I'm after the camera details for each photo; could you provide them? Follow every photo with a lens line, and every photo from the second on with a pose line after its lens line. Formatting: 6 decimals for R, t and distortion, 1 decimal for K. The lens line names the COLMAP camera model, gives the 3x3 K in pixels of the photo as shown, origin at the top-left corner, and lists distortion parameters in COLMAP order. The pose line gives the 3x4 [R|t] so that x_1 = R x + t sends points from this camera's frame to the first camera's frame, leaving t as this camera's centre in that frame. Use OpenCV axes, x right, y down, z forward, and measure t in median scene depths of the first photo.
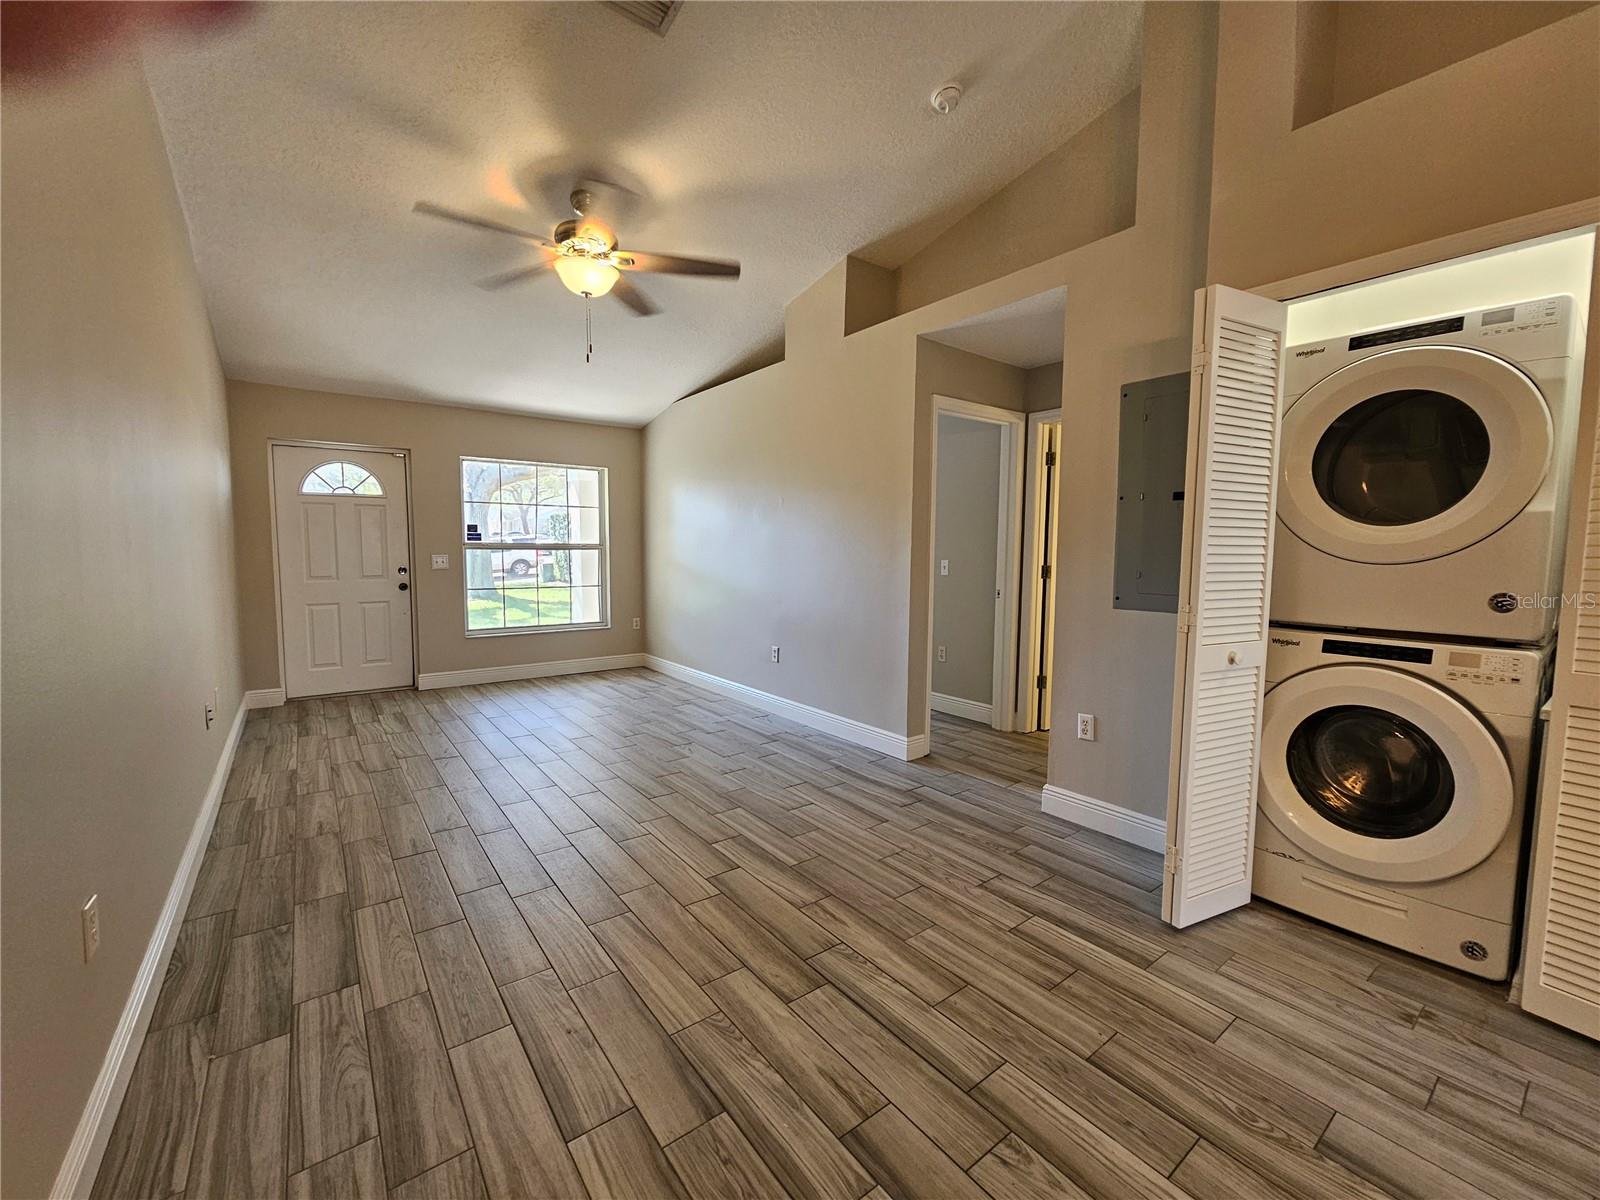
lens RADIAL K [[653.4, 0, 784.7], [0, 653.4, 601.0], [0, 0, 1]] dist [-0.001999, 0.000704]
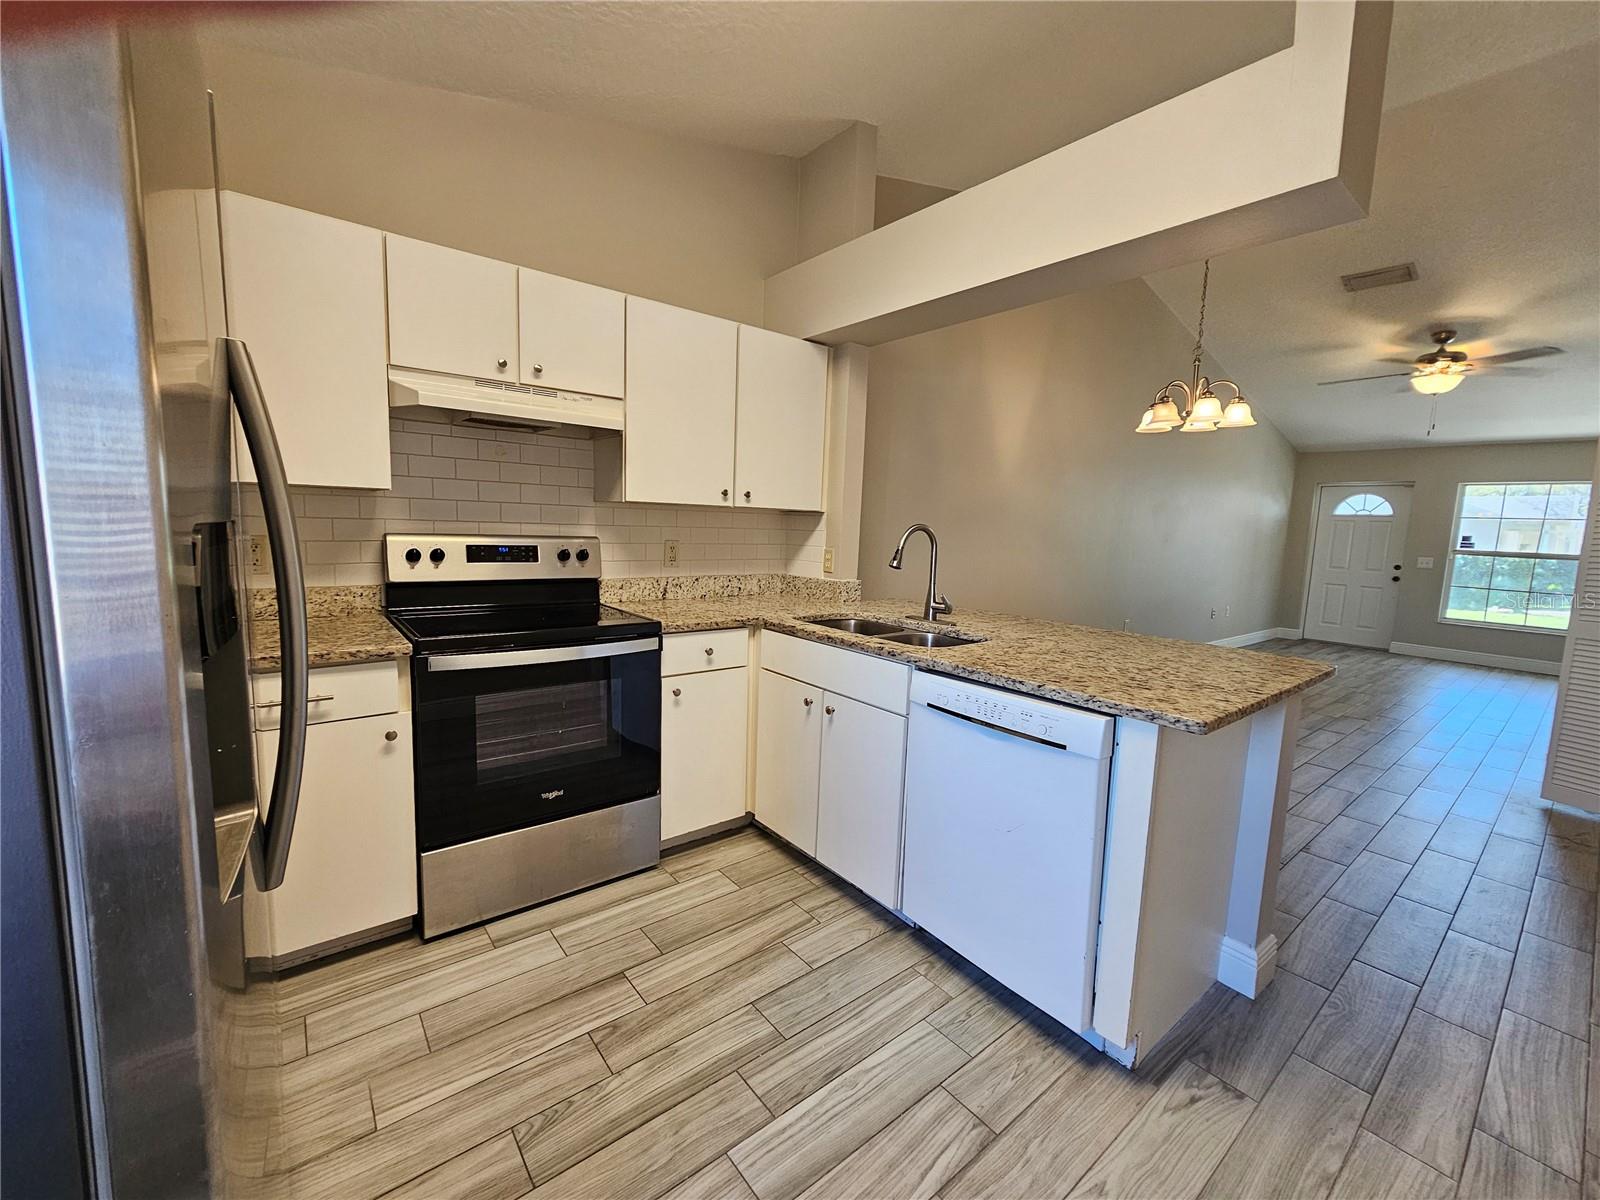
lens RADIAL K [[653.4, 0, 796.2], [0, 653.4, 598.2], [0, 0, 1]] dist [-0.001999, 0.000704]
pose [[0.034556, 0.108658, -0.993478, 2.192922], [-0.121889, 0.987109, 0.103722, 0.086631], [0.991942, 0.117510, 0.047355, -0.981575]]
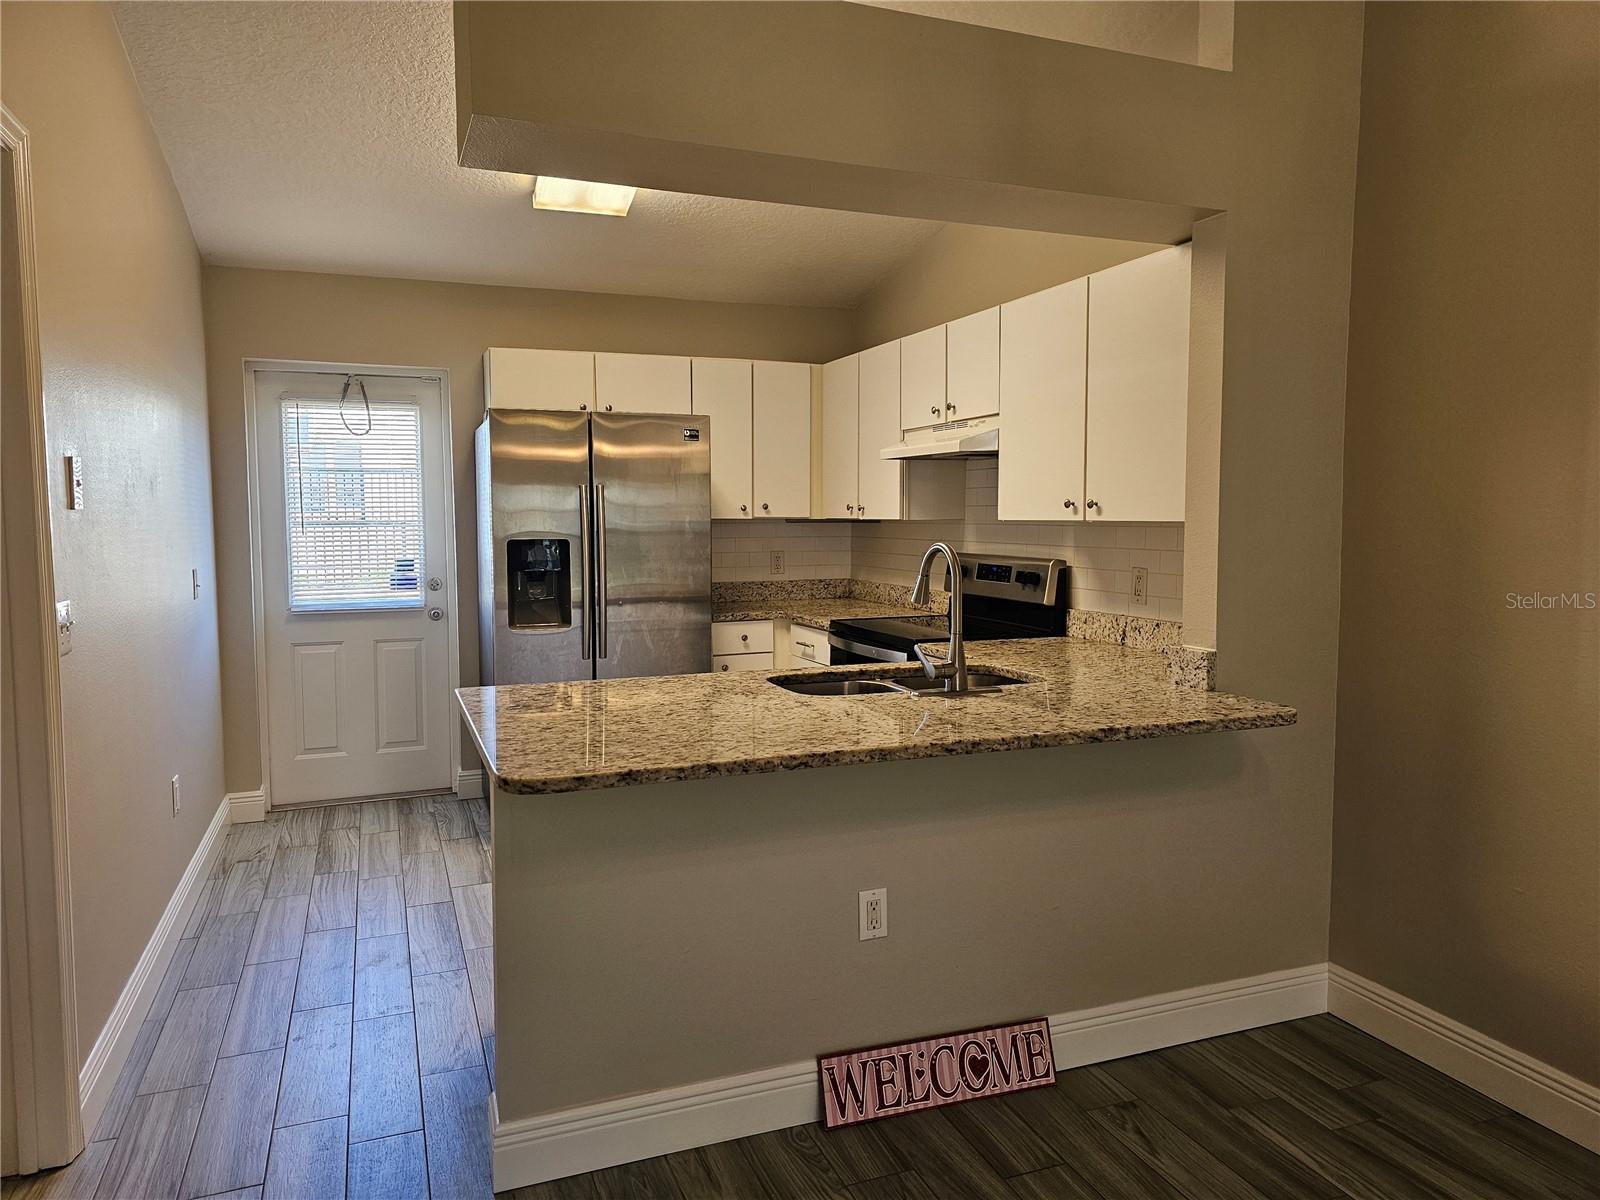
lens RADIAL K [[1064.2, 0, 786.5], [0, 1064.2, 594.1], [0, 0, 1]] dist [0.032725, -0.025294]
pose [[-0.964185, -0.026874, 0.263867, 0.760478], [0.016792, 0.986672, 0.161851, -0.114192], [-0.264700, 0.160485, -0.950883, 0.689938]]
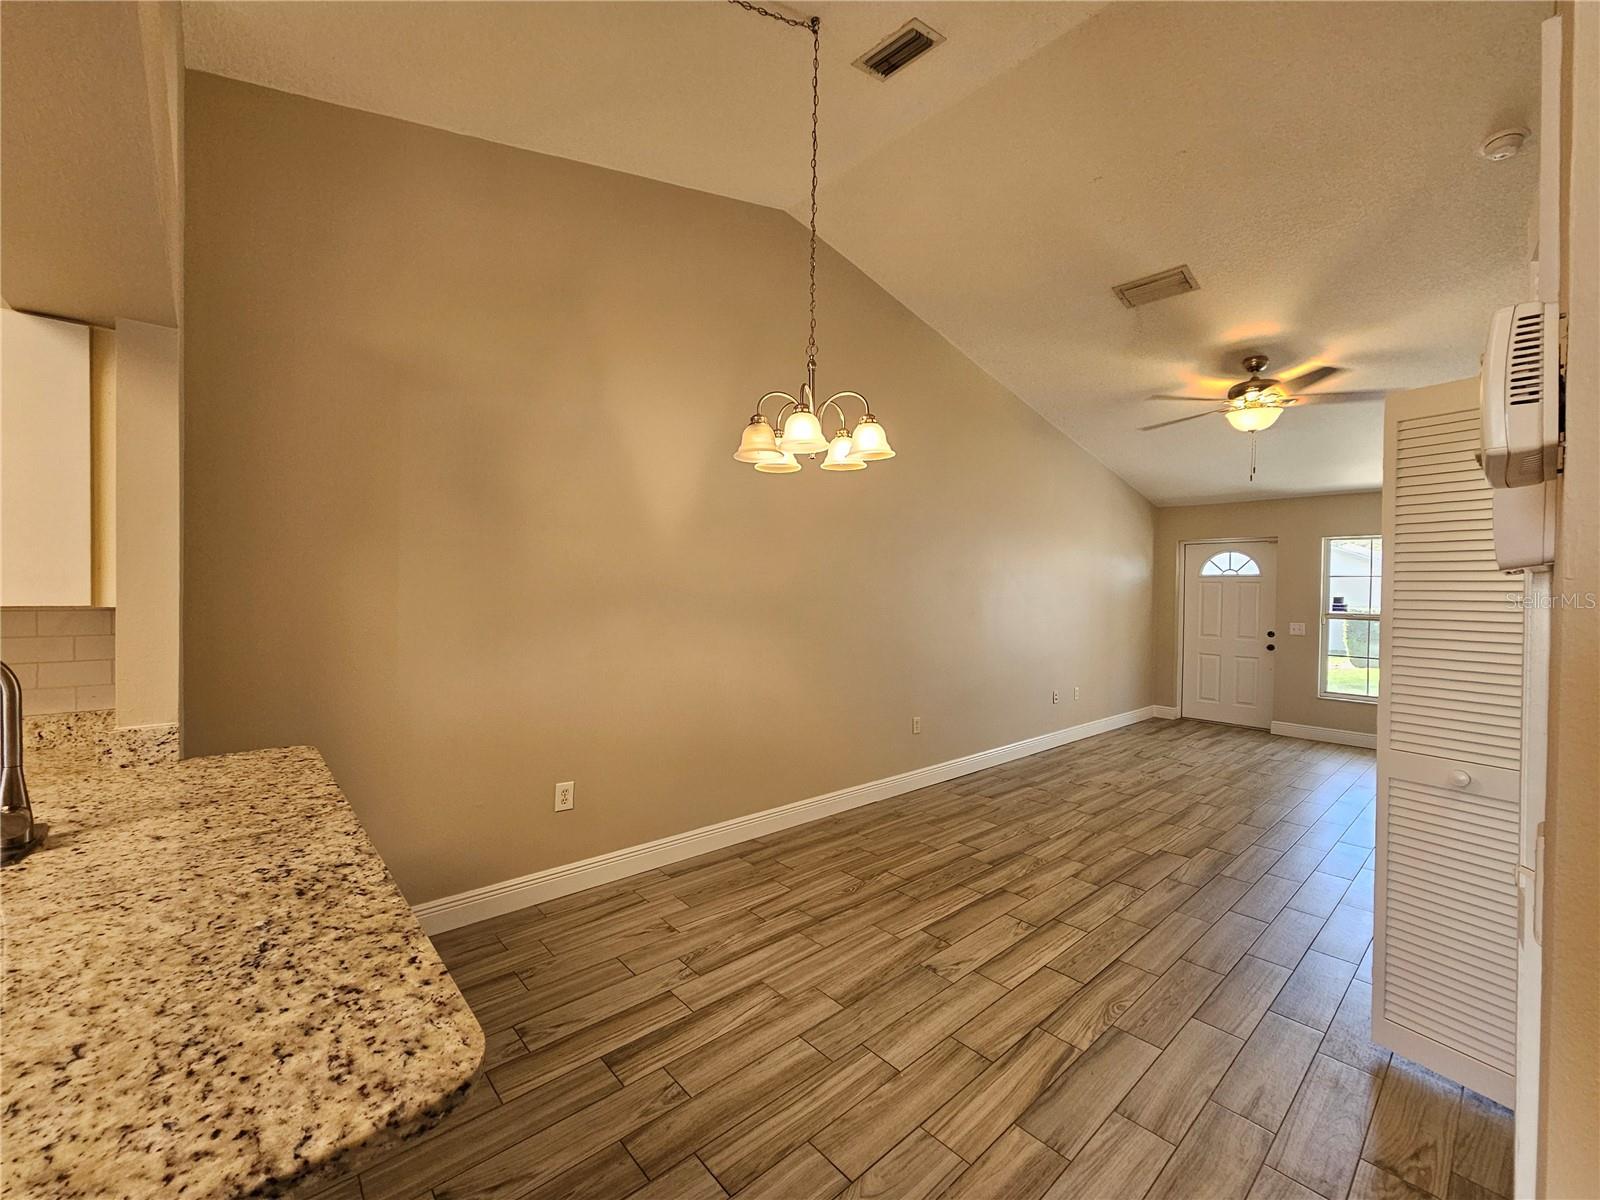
lens RADIAL K [[653.4, 0, 799.5], [0, 653.4, 596.7], [0, 0, 1]] dist [-0.001999, 0.000704]
pose [[0.087475, 0.004908, -0.996155, 1.584020], [-0.098621, 0.995118, -0.003758, -0.070085], [0.991273, 0.098571, 0.087532, 0.012233]]
